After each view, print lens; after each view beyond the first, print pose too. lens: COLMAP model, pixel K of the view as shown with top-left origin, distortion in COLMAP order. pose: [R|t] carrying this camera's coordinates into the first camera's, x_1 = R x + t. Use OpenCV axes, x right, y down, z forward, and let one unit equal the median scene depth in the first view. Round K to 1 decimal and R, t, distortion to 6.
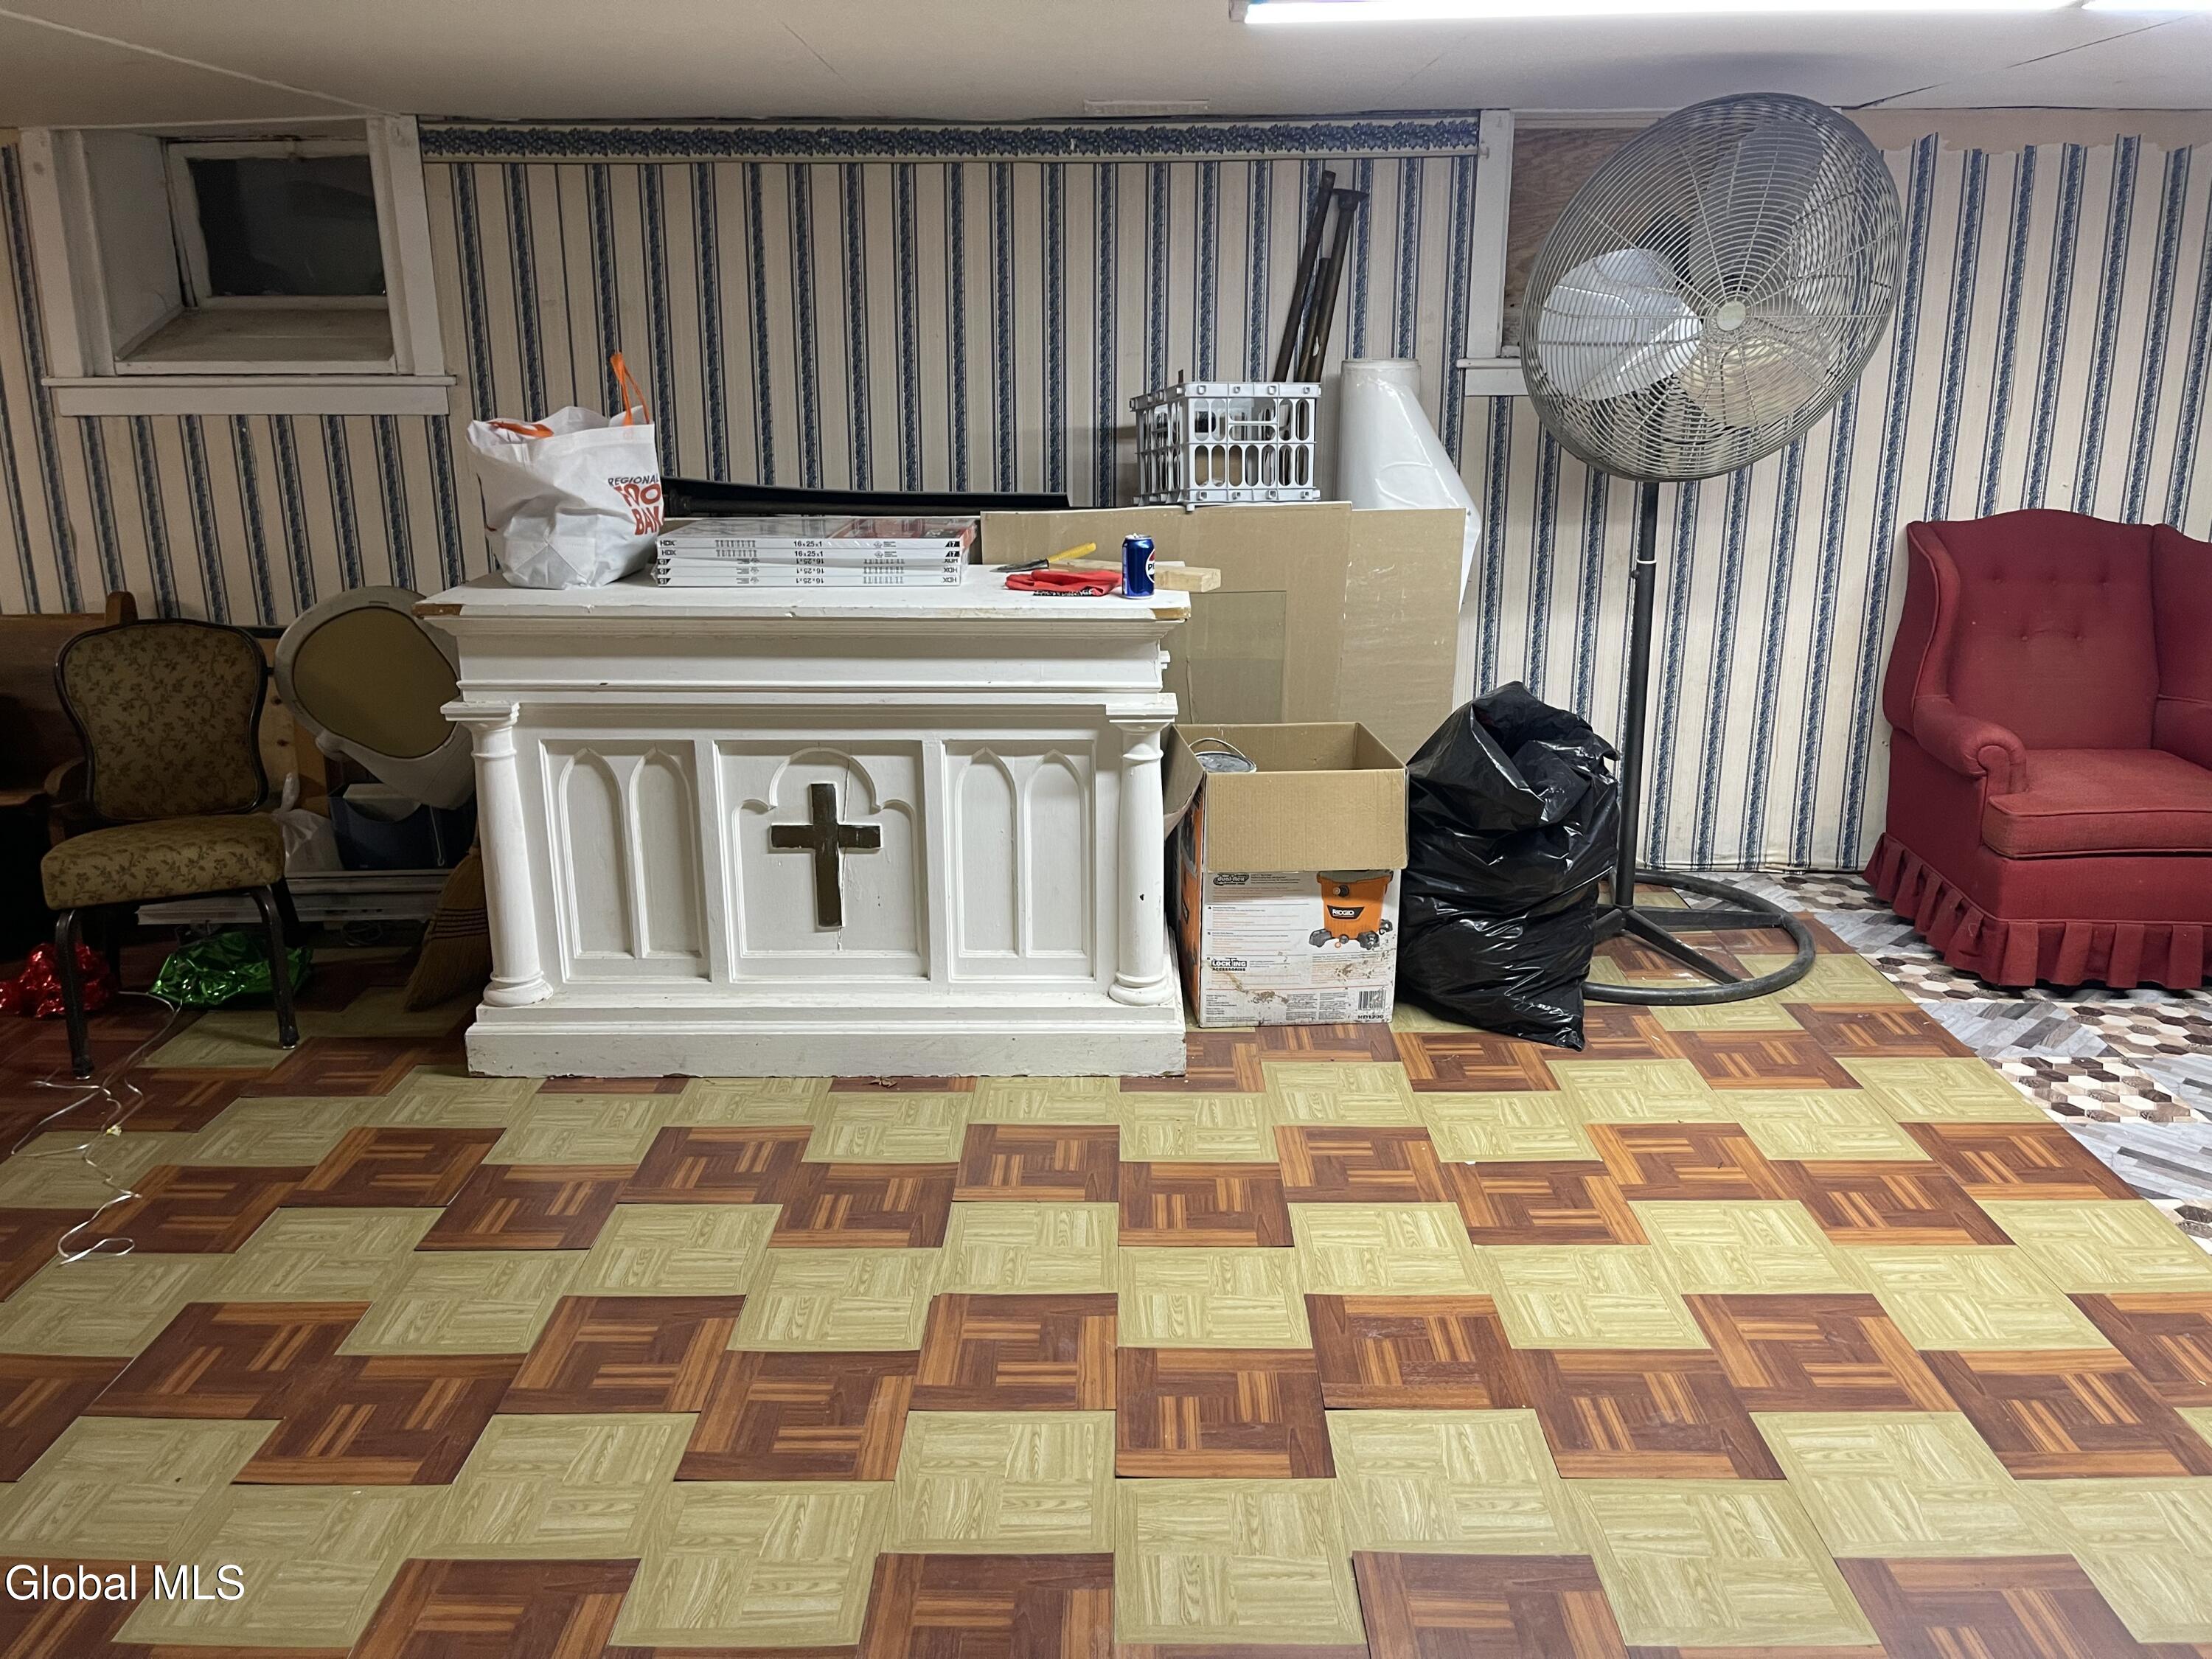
lens RADIAL K [[1680.9, 0, 1119.6], [0, 1680.9, 817.2], [0, 0, 1]] dist [0.064382, -0.083434]
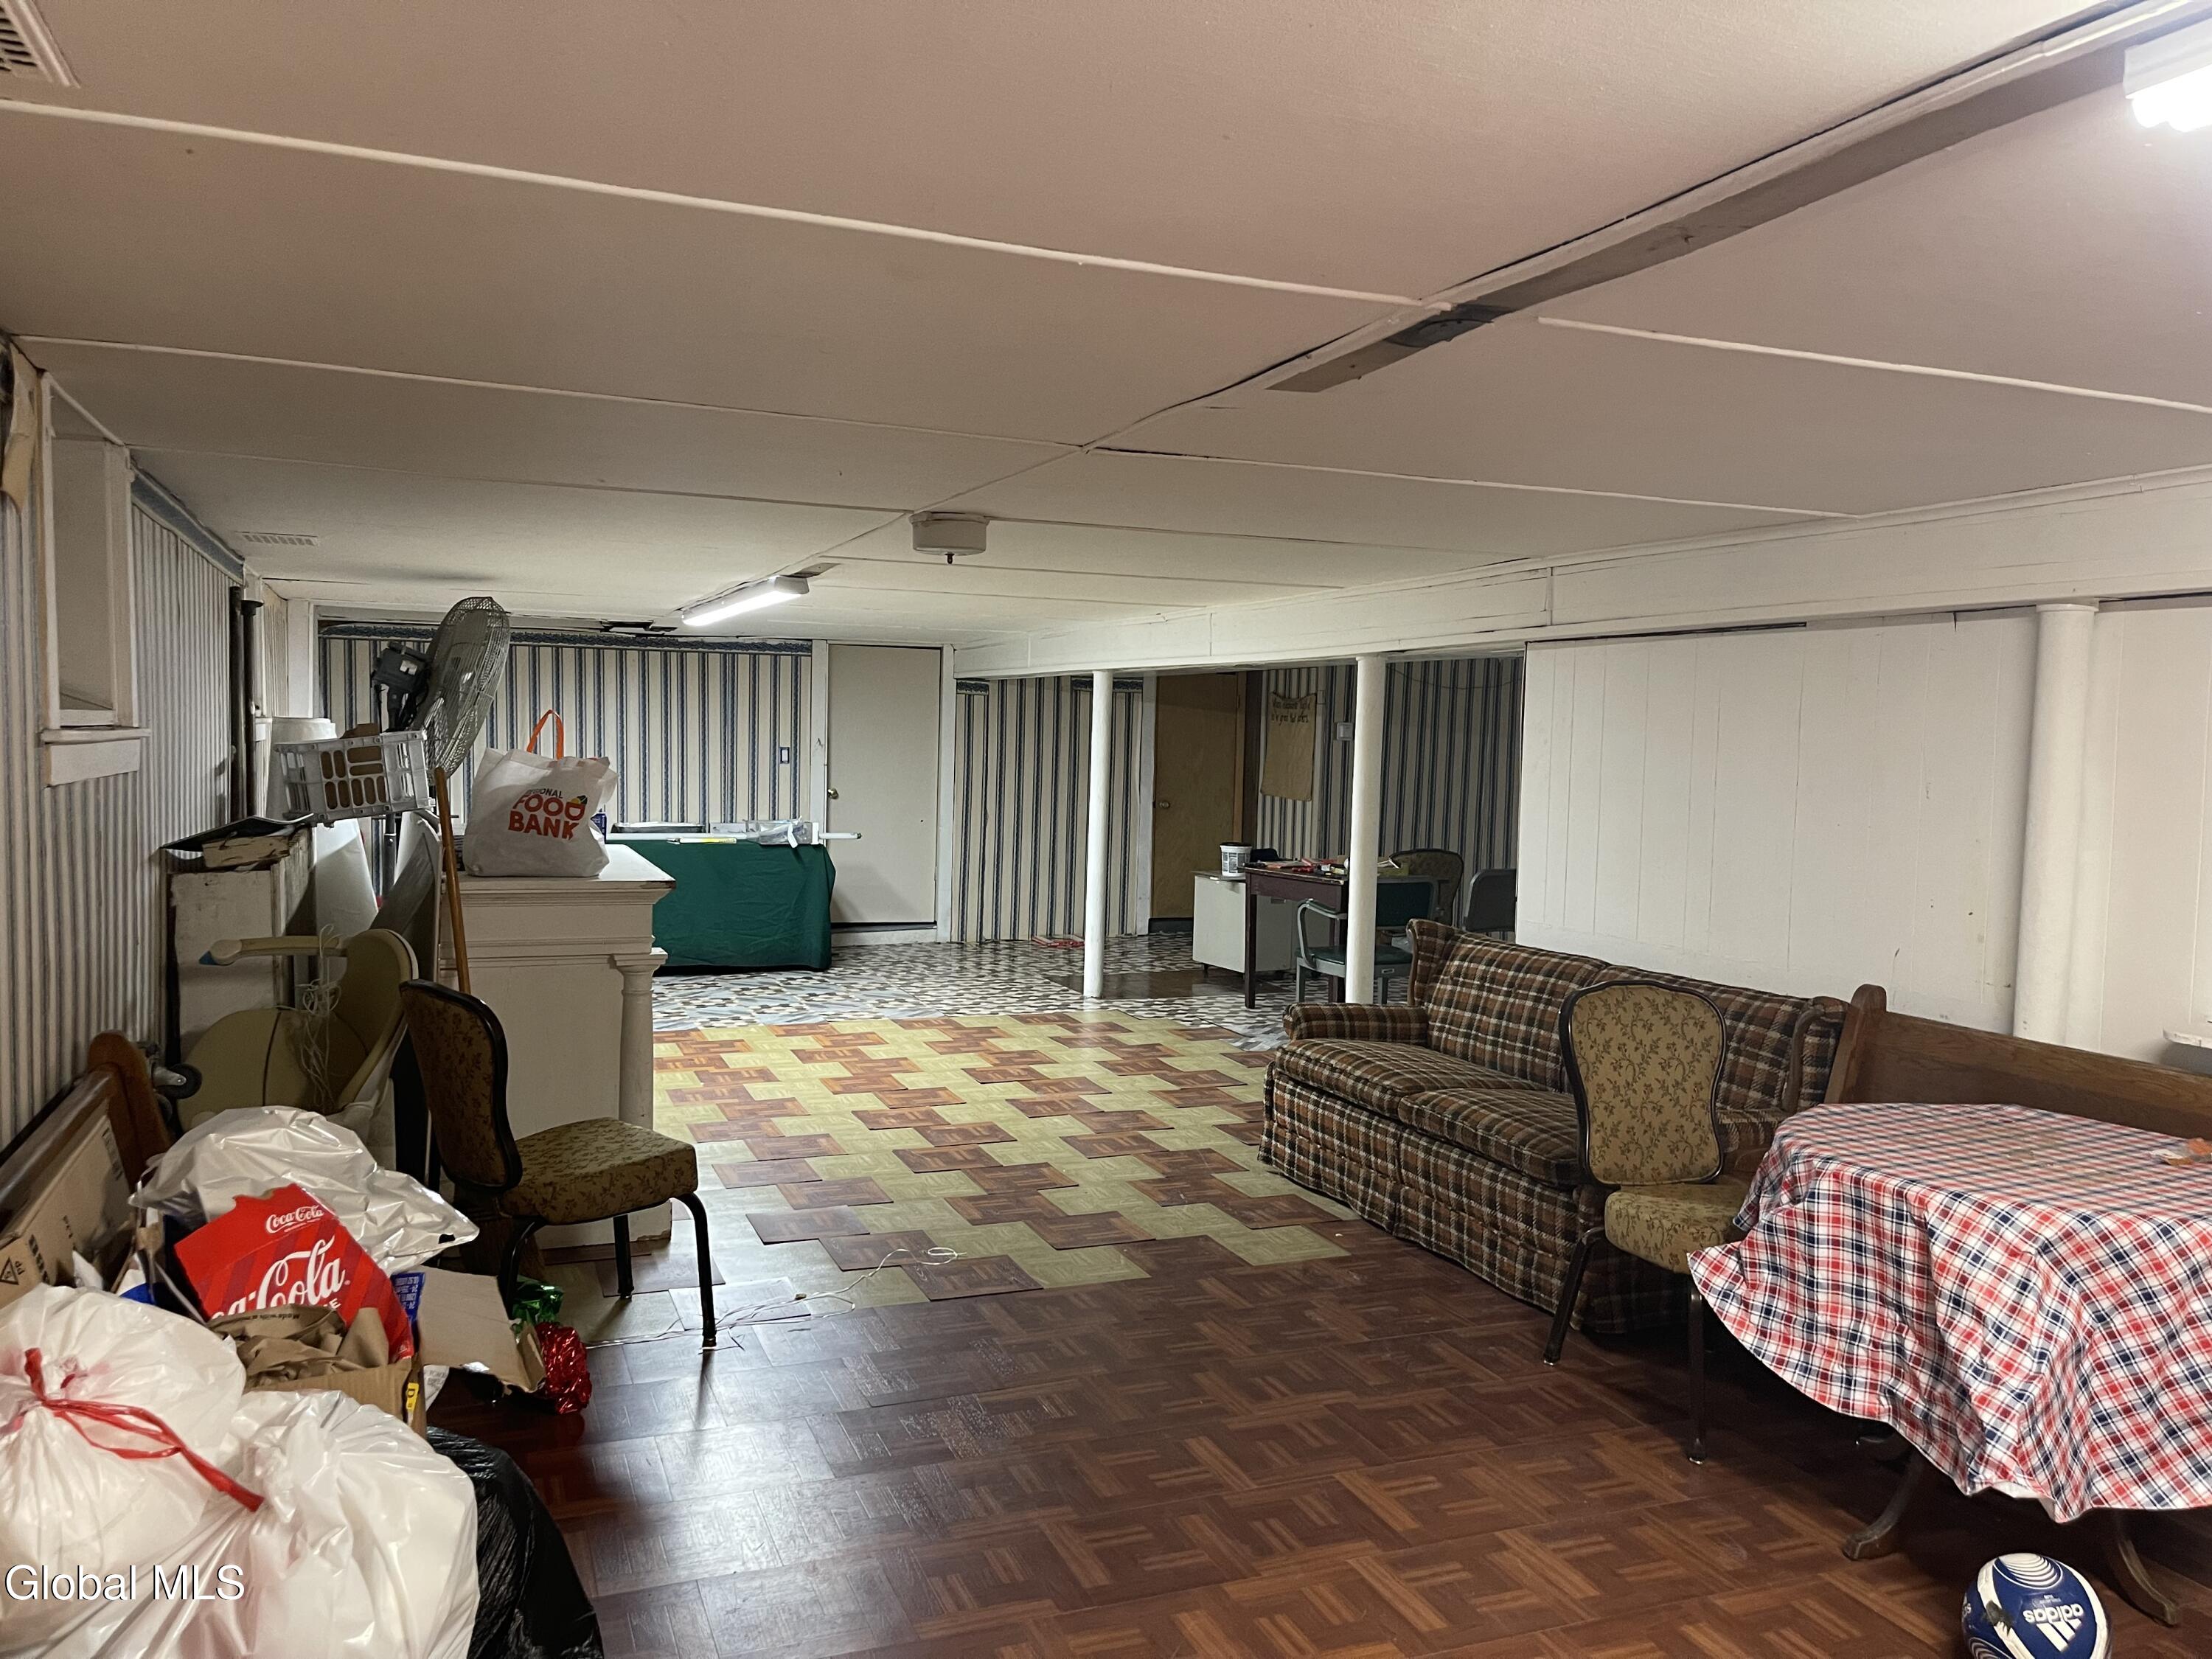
lens RADIAL K [[1680.9, 0, 1098.1], [0, 1680.9, 838.5], [0, 0, 1]] dist [0.064382, -0.083434]
pose [[-0.384960, -0.057408, 0.921146, -1.724910], [0.237766, 0.958207, 0.159084, -0.279602], [-0.891781, 0.280258, -0.355221, 1.091087]]
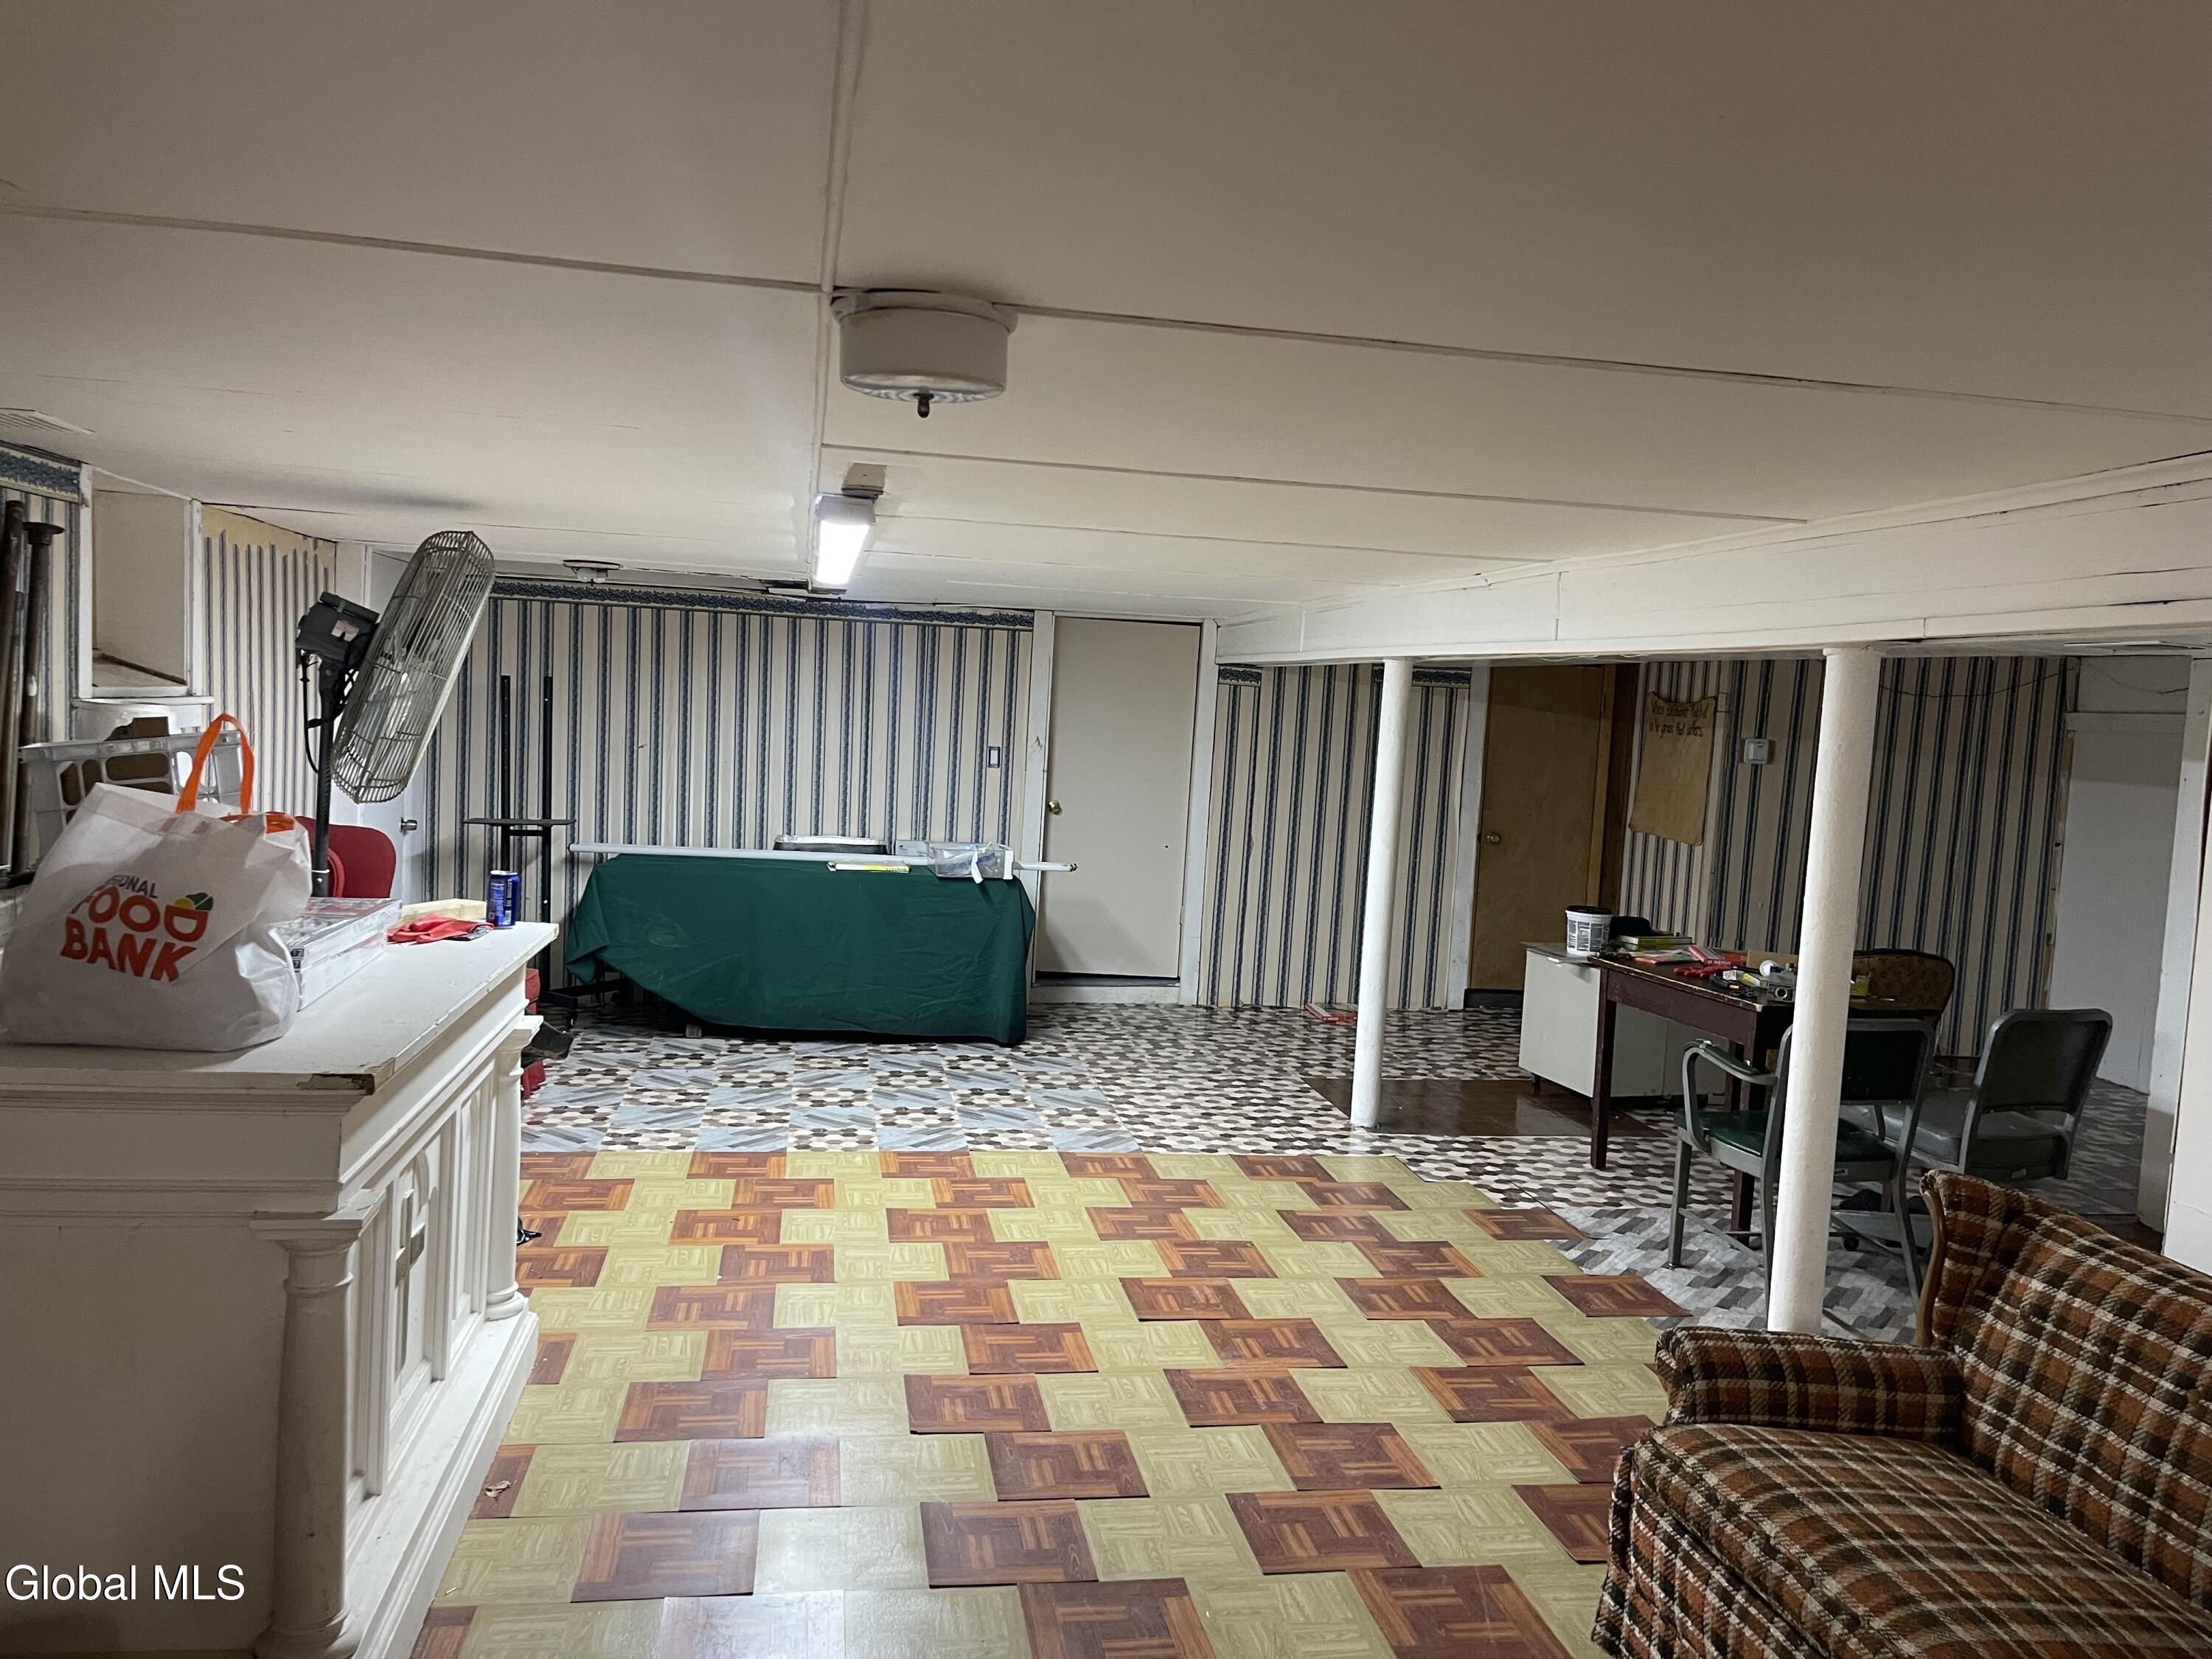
lens RADIAL K [[1680.9, 0, 1101.7], [0, 1680.9, 830.6], [0, 0, 1]] dist [0.064382, -0.083434]
pose [[-0.187119, -0.077623, 0.979266, -1.060700], [0.221270, 0.967924, 0.119004, -0.222296], [-0.957092, 0.238950, -0.163941, 0.743648]]
